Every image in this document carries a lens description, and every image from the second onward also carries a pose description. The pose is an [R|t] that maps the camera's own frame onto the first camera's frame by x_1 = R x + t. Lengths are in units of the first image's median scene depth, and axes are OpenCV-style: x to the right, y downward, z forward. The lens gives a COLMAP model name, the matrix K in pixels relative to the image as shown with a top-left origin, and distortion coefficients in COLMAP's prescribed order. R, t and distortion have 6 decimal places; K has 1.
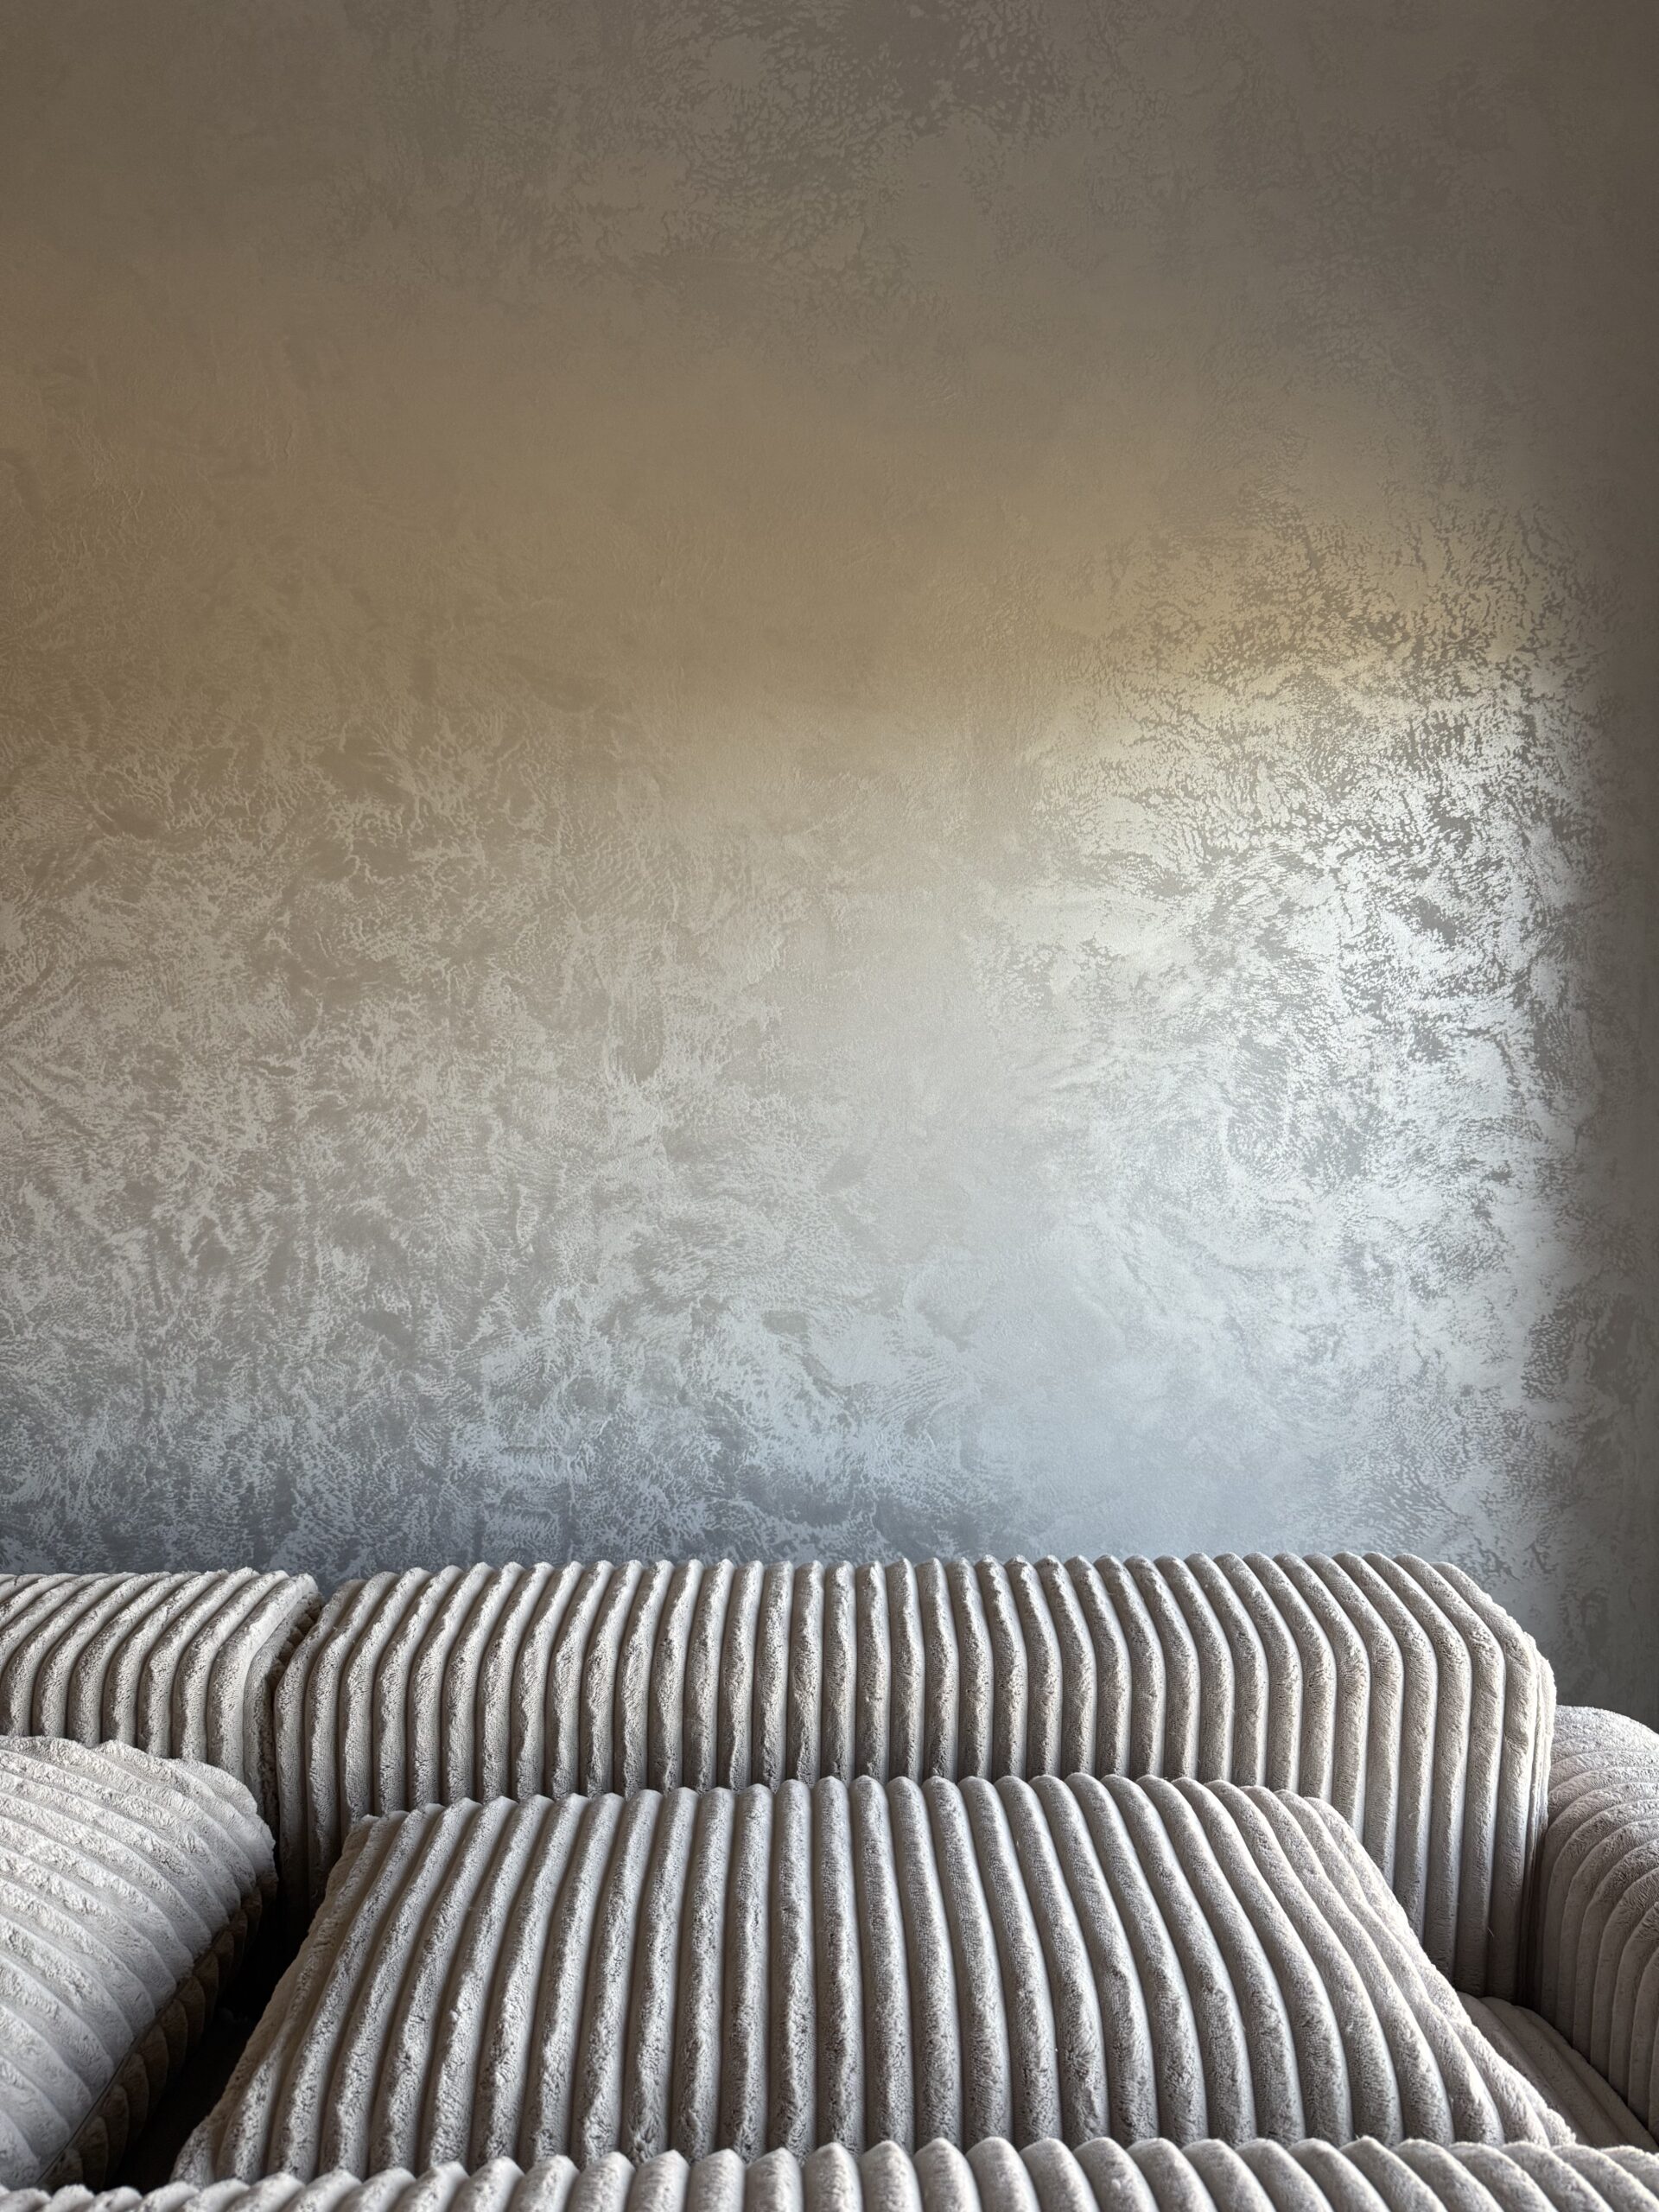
lens RADIAL K [[1535.9, 0, 829.5], [0, 1535.9, 1106.0], [0, 0, 1]] dist [0.175600, -0.373122]
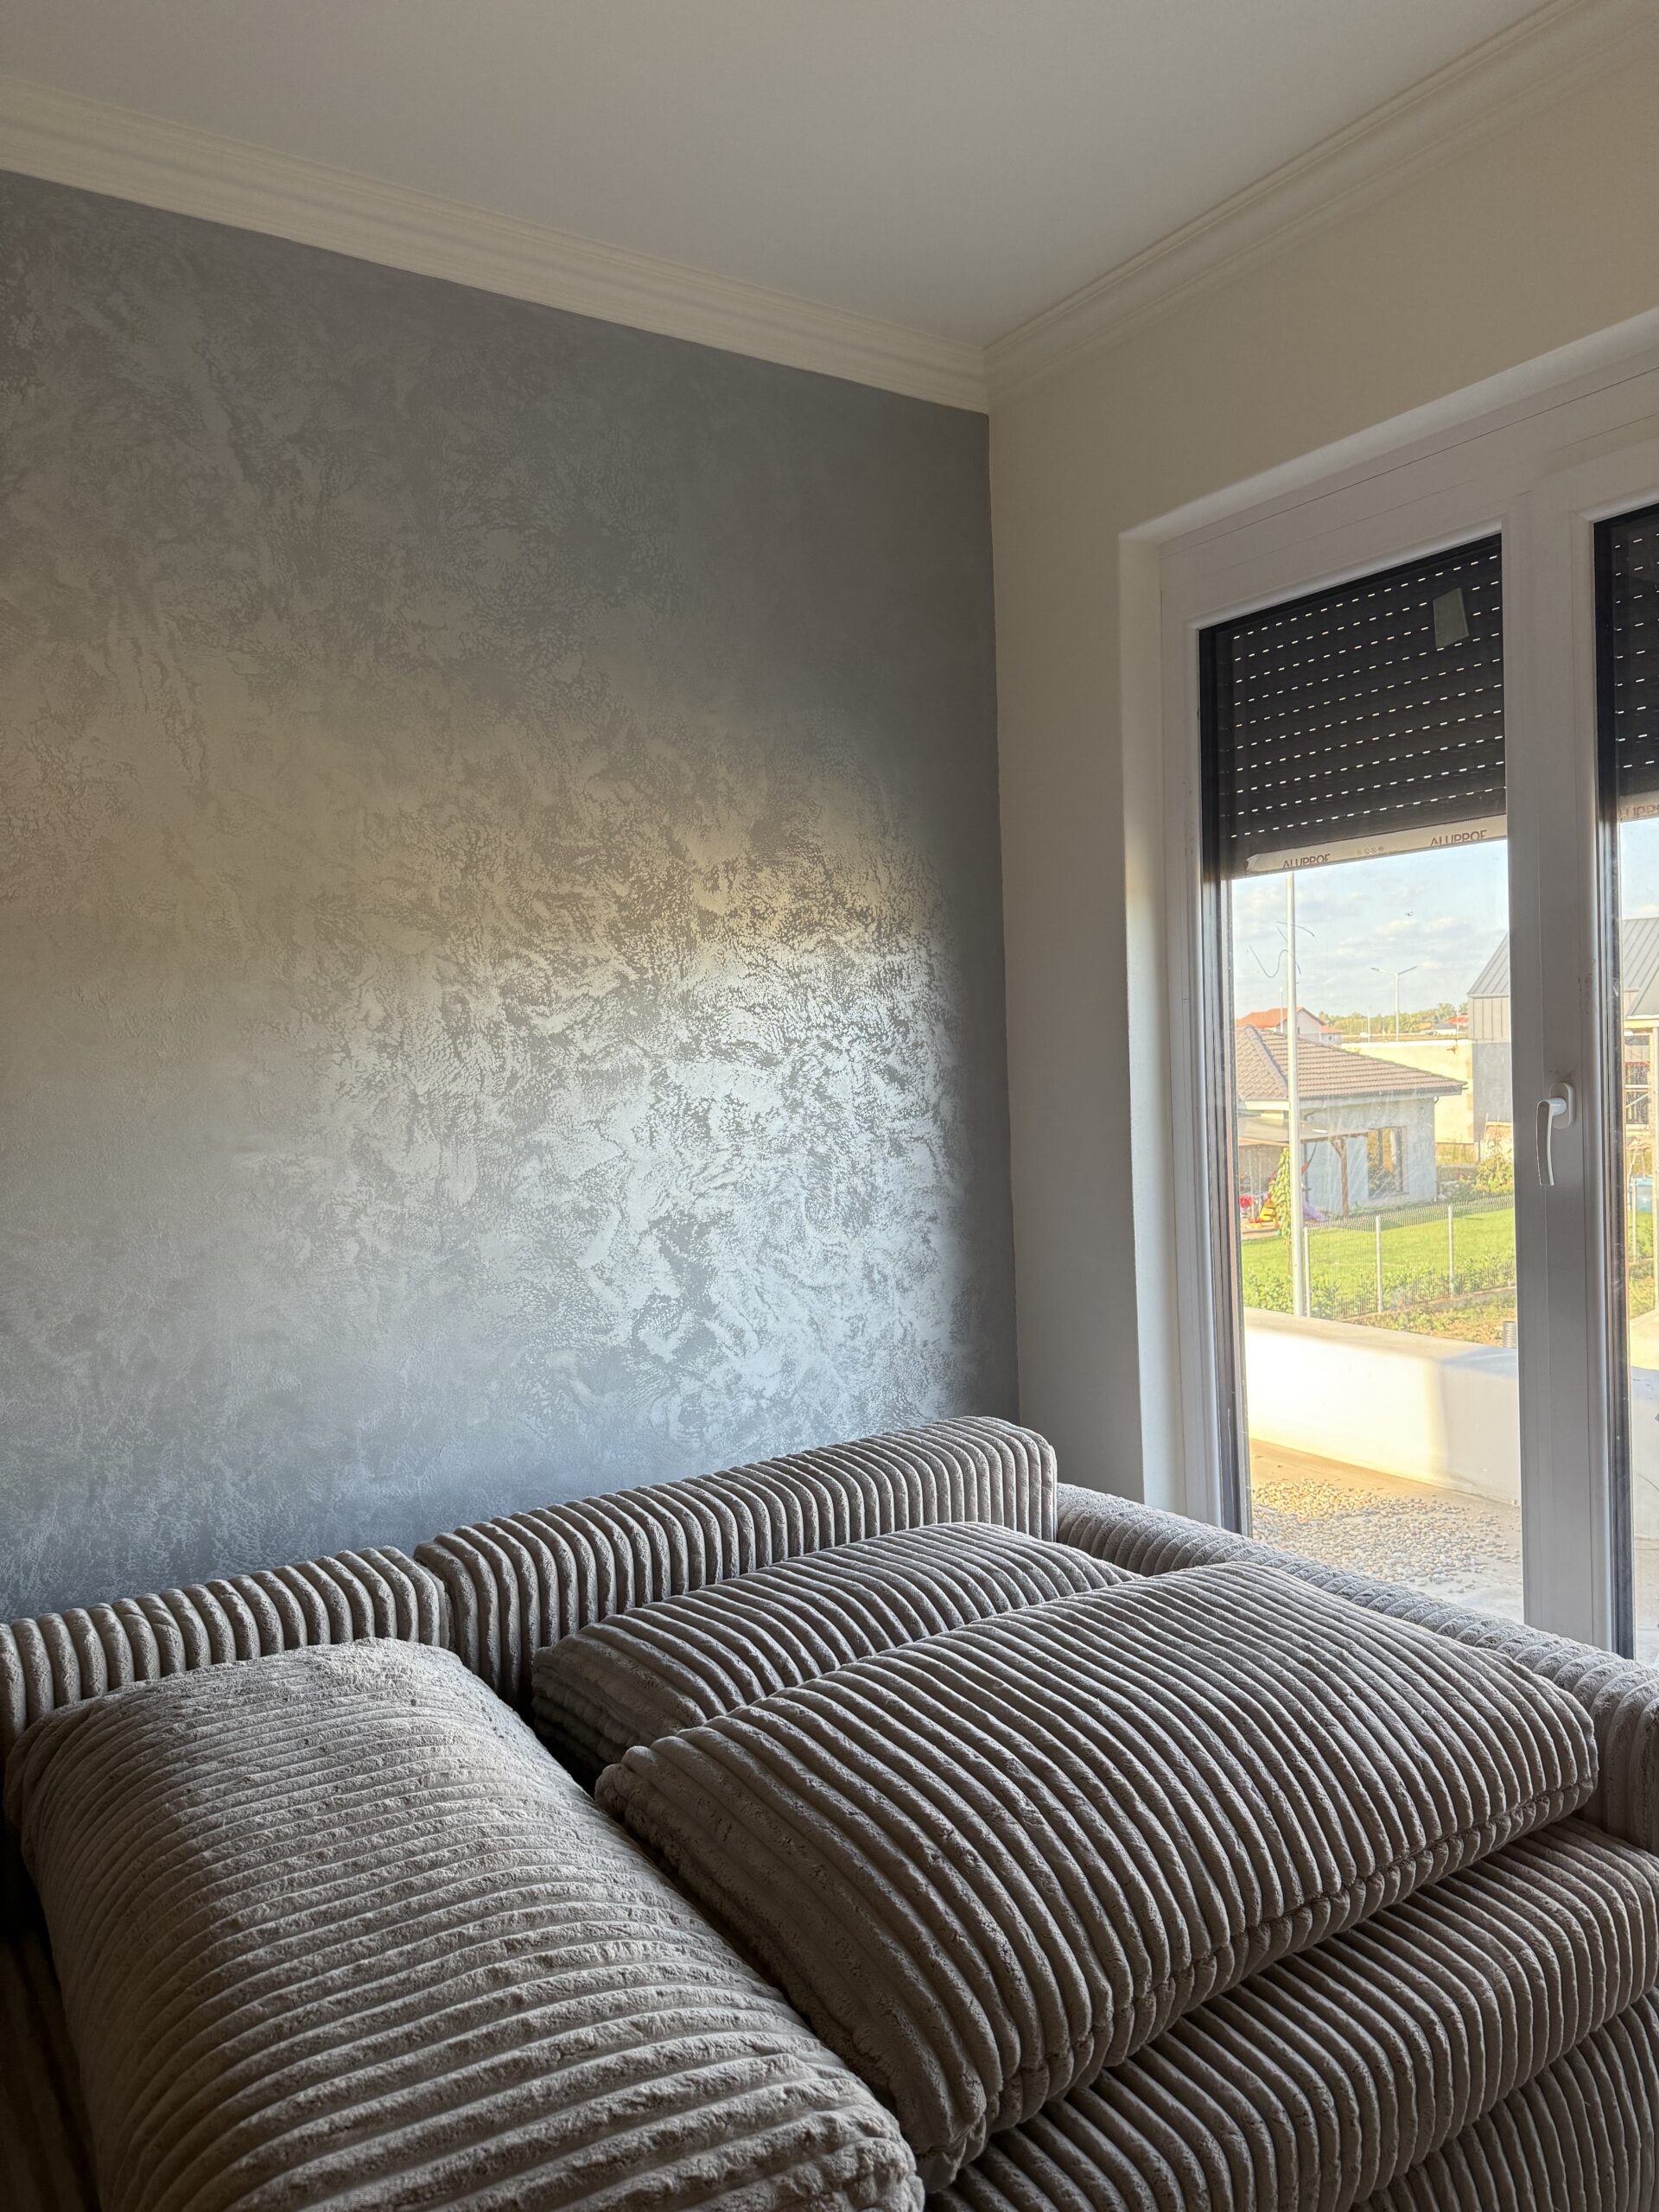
lens RADIAL K [[1535.9, 0, 829.5], [0, 1535.9, 1106.0], [0, 0, 1]] dist [0.175600, -0.373122]
pose [[0.834777, -0.042856, 0.548917, -0.625970], [0.079526, 0.995897, -0.043187, -0.016627], [-0.544814, 0.079705, 0.834760, -0.405765]]
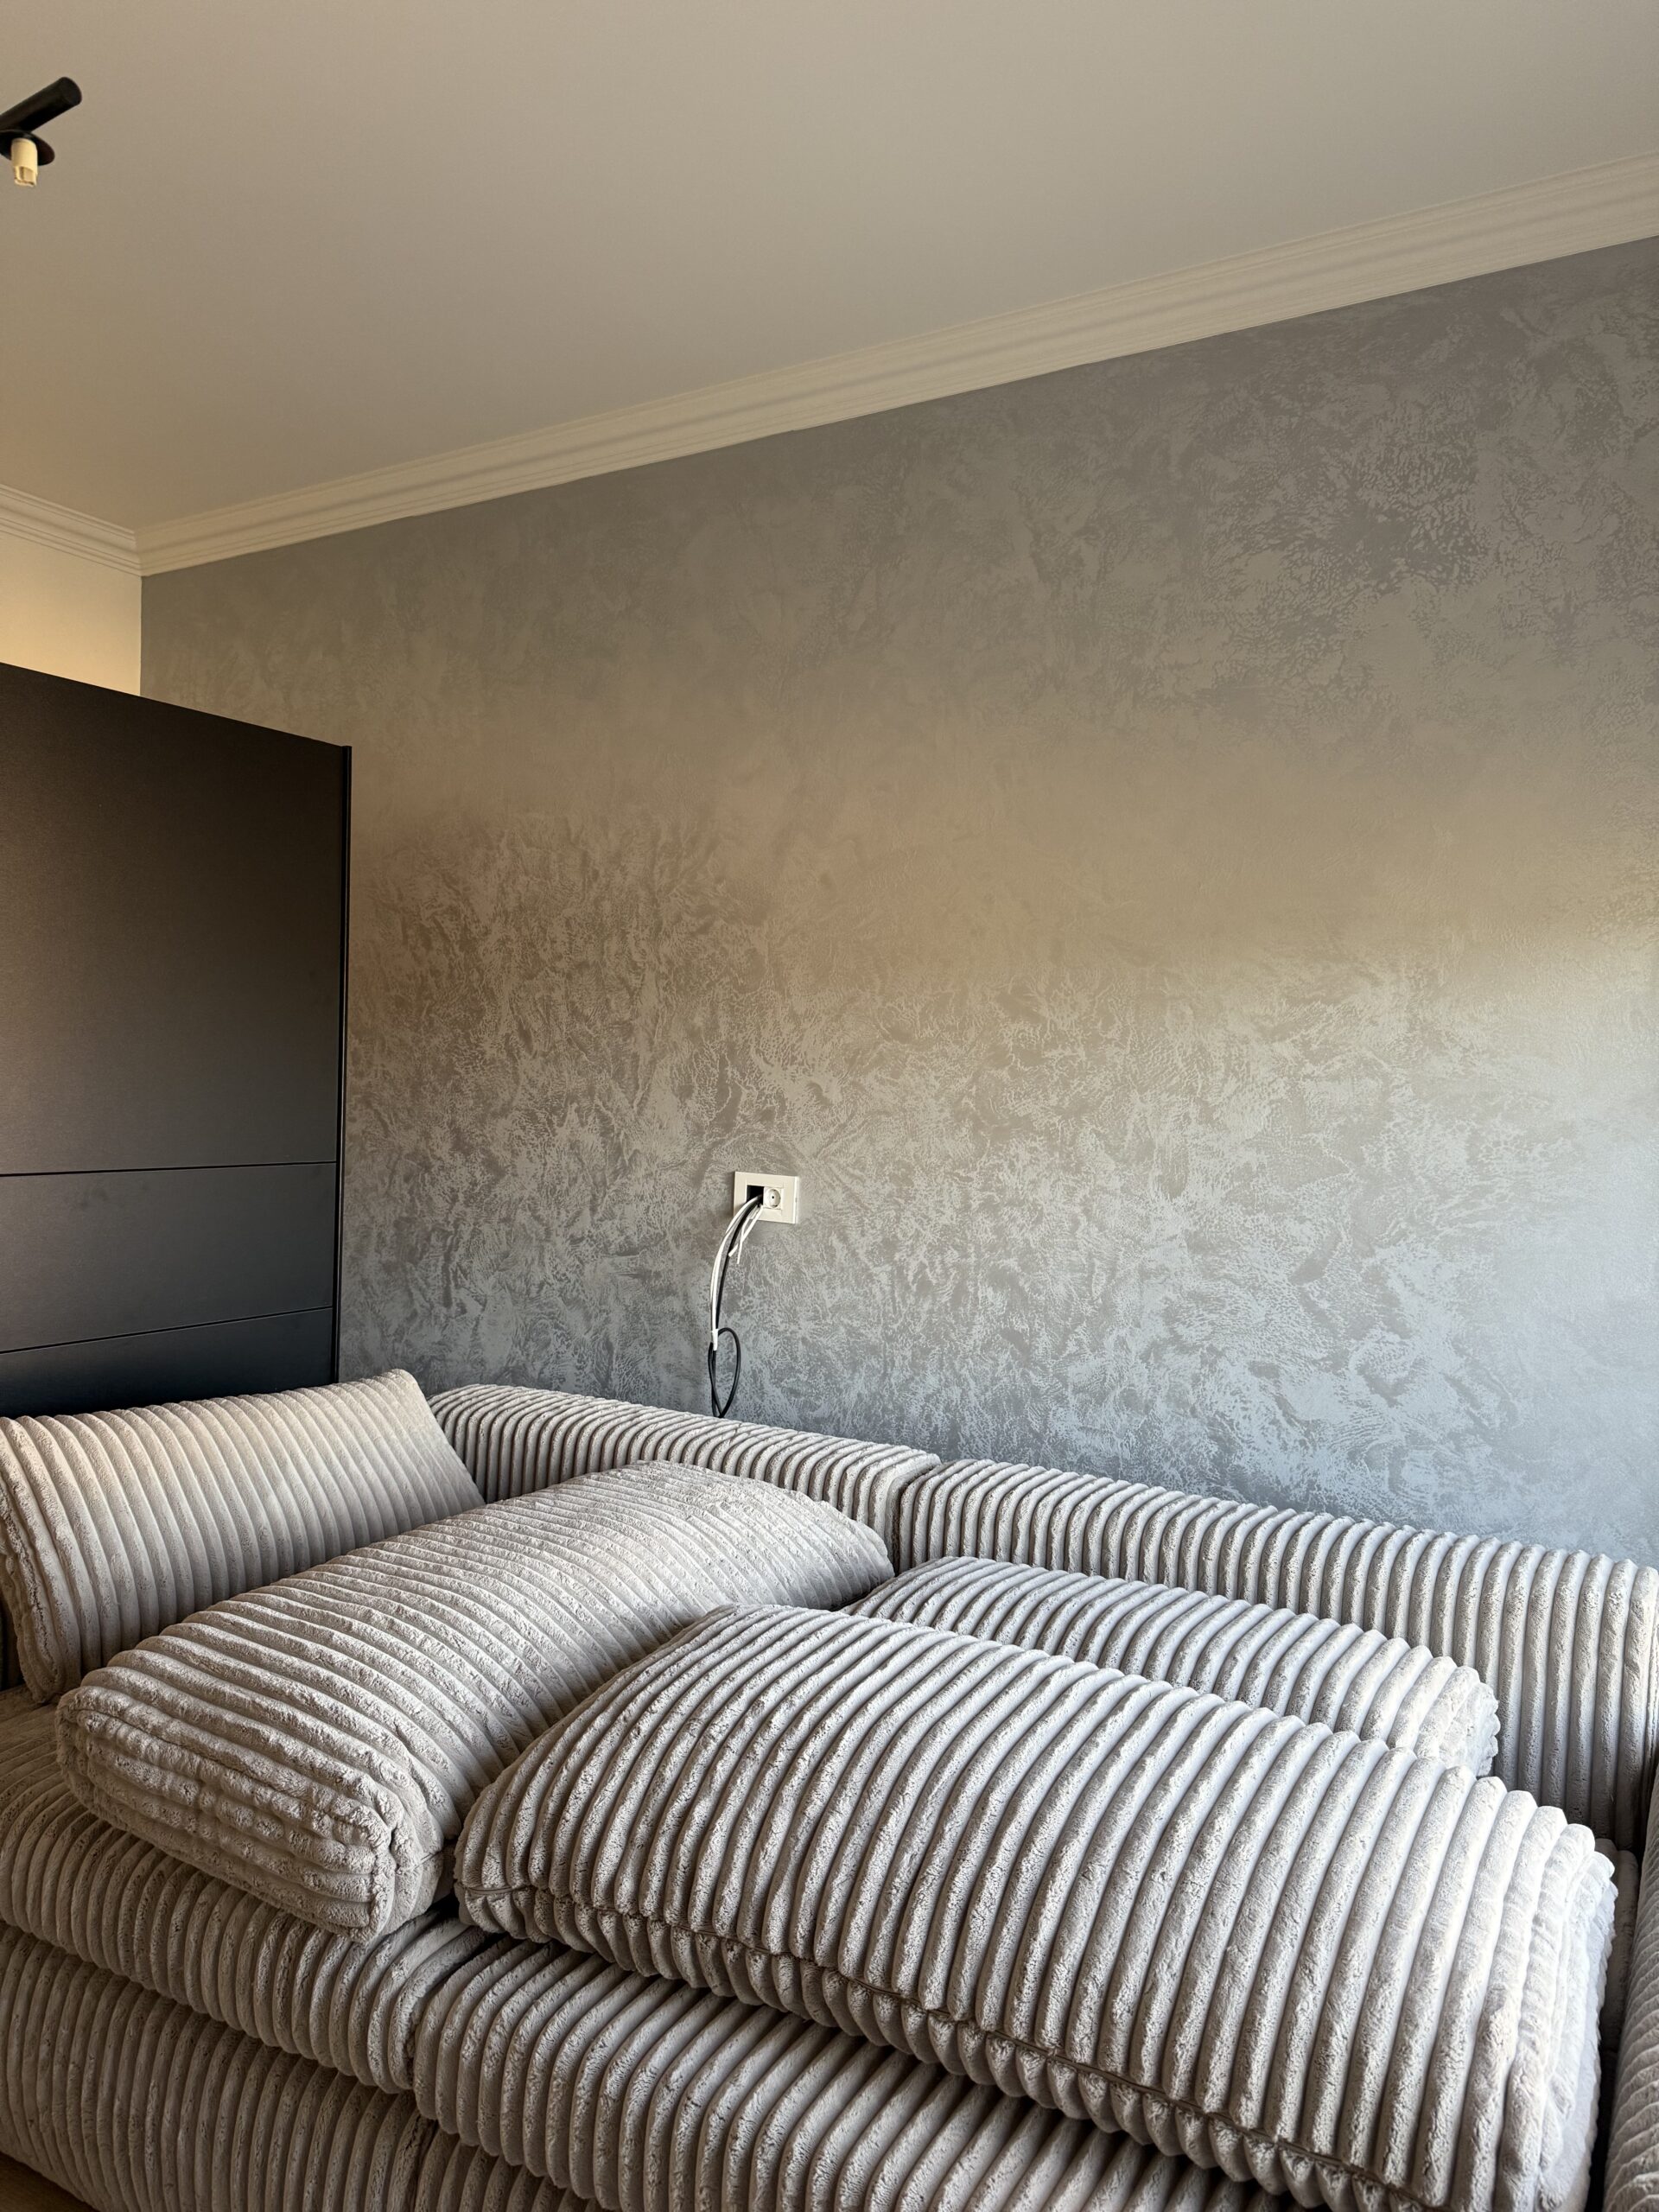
lens RADIAL K [[1535.9, 0, 829.5], [0, 1535.9, 1106.0], [0, 0, 1]] dist [0.175600, -0.373122]
pose [[0.858131, 0.032496, -0.512401, 0.373493], [-0.075060, 0.995213, -0.062589, 0.014279], [0.507914, 0.092171, 0.856462, -0.511312]]
